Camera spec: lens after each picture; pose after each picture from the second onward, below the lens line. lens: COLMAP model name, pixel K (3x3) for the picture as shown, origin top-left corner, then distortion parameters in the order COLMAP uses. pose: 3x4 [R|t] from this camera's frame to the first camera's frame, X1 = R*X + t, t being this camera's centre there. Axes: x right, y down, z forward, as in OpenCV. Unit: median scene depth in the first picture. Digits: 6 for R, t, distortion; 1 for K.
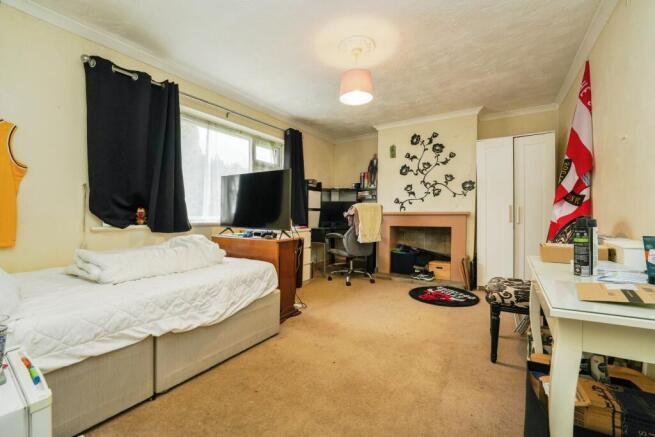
lens RADIAL K [[273.5, 0, 328.4], [0, 273.5, 220.0], [0, 0, 1]] dist [0.000101, -0.000054]
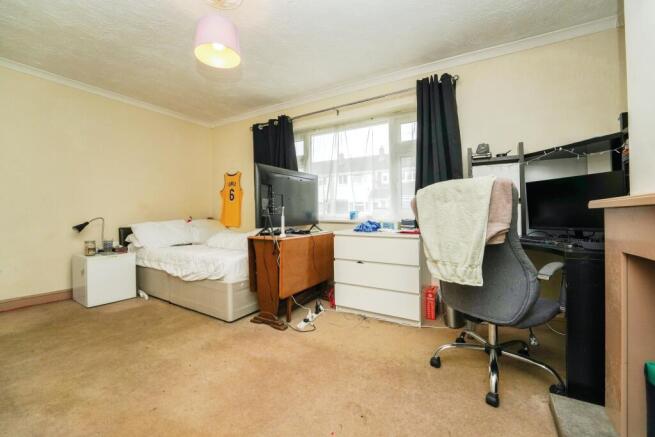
lens RADIAL K [[282.5, 0, 327.9], [0, 282.5, 216.5], [0, 0, 1]] dist [0.000213, -0.000010]
pose [[0.047628, -0.002143, -0.998863, 0.735447], [-0.007371, 0.999970, -0.002497, 0.009069], [0.998838, 0.007481, 0.047611, 0.987967]]
